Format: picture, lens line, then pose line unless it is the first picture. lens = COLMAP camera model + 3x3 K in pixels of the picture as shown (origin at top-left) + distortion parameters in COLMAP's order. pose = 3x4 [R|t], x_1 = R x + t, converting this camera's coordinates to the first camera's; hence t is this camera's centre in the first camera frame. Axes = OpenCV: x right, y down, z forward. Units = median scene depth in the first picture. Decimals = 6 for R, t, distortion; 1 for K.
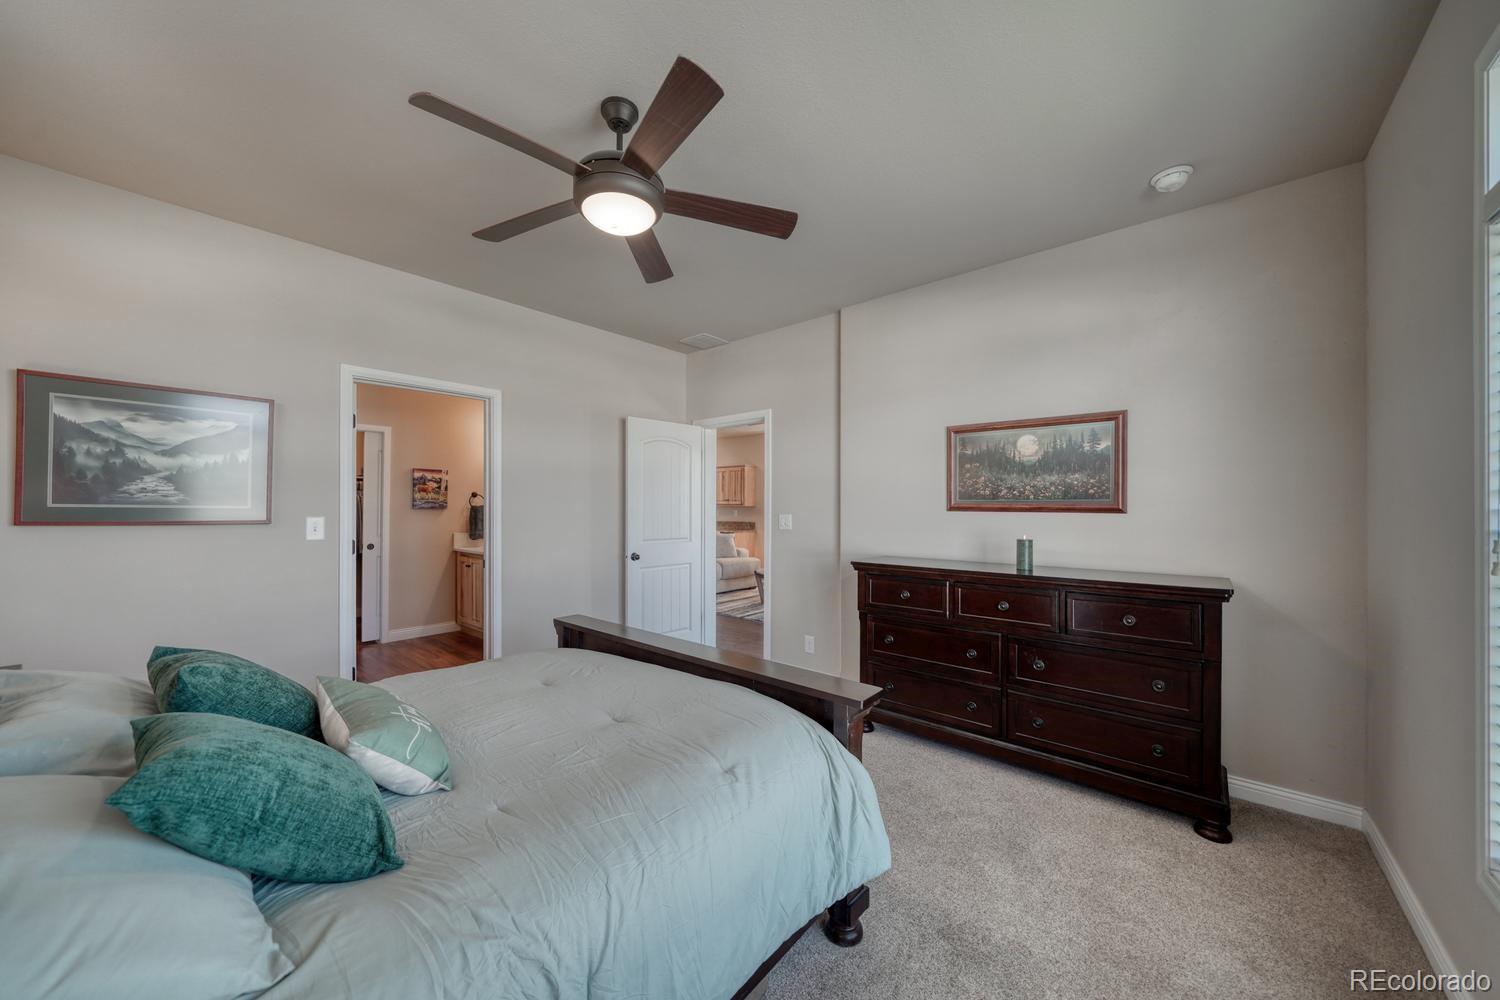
lens RADIAL K [[531.5, 0, 736.5], [0, 531.5, 509.9], [0, 0, 1]] dist [0.000759, -0.000020]
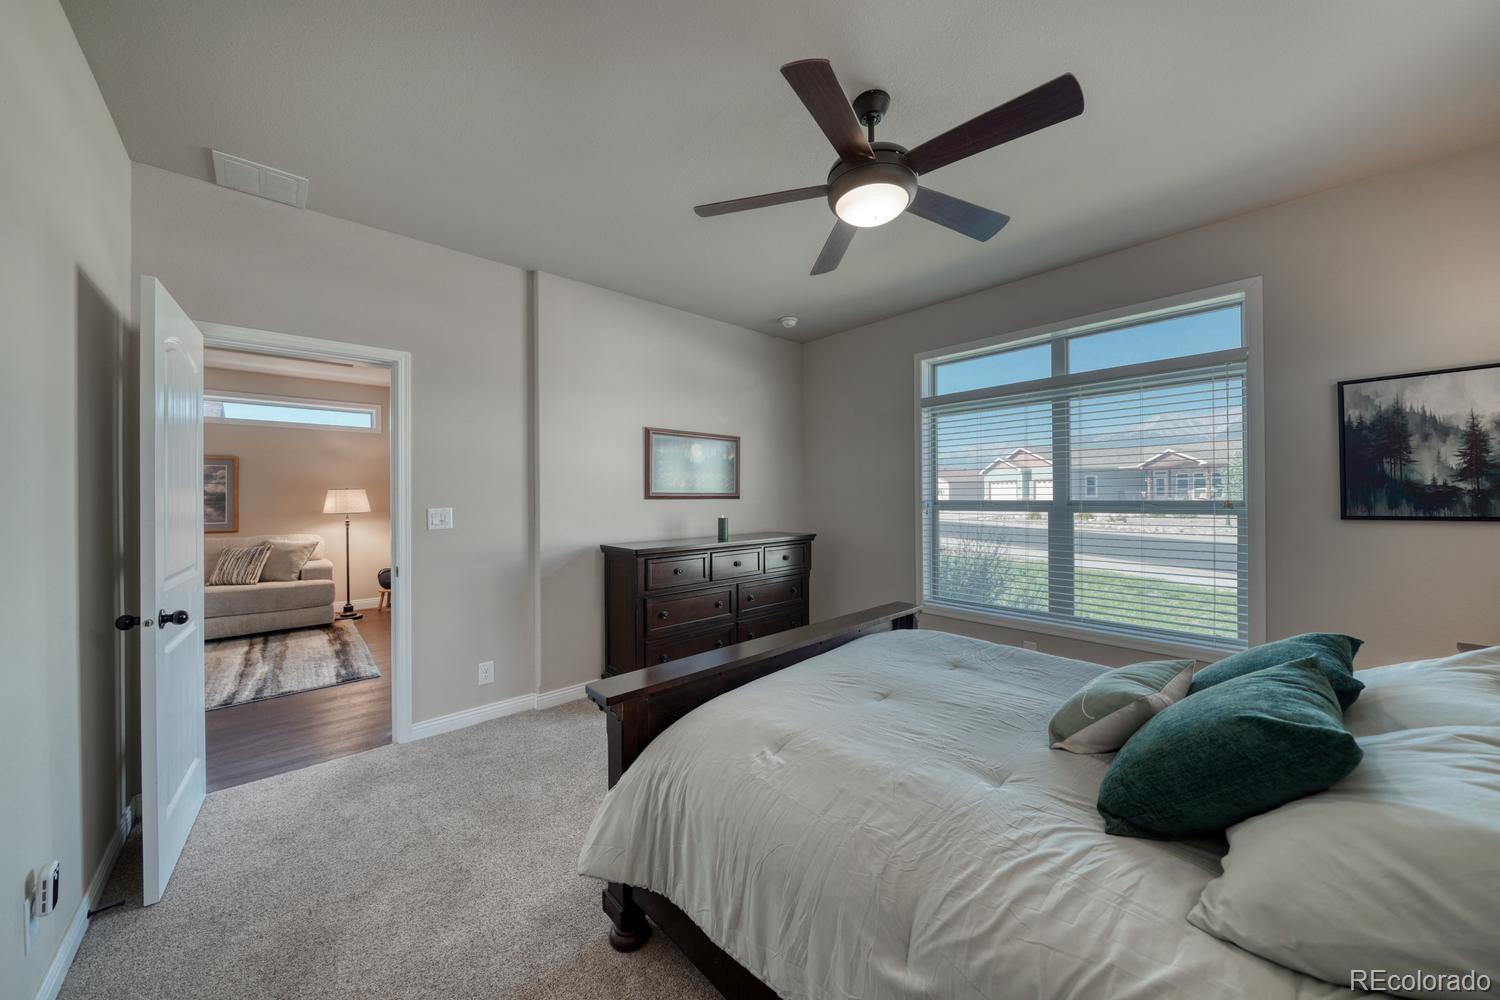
lens RADIAL K [[518.9, 0, 747.6], [0, 518.9, 500.7], [0, 0, 1]] dist [-0.005332, -0.000108]
pose [[0.105976, -0.011286, 0.994305, -1.164854], [0.013208, 0.999863, 0.009941, -0.005277], [-0.994281, 0.012079, 0.106110, 1.076794]]
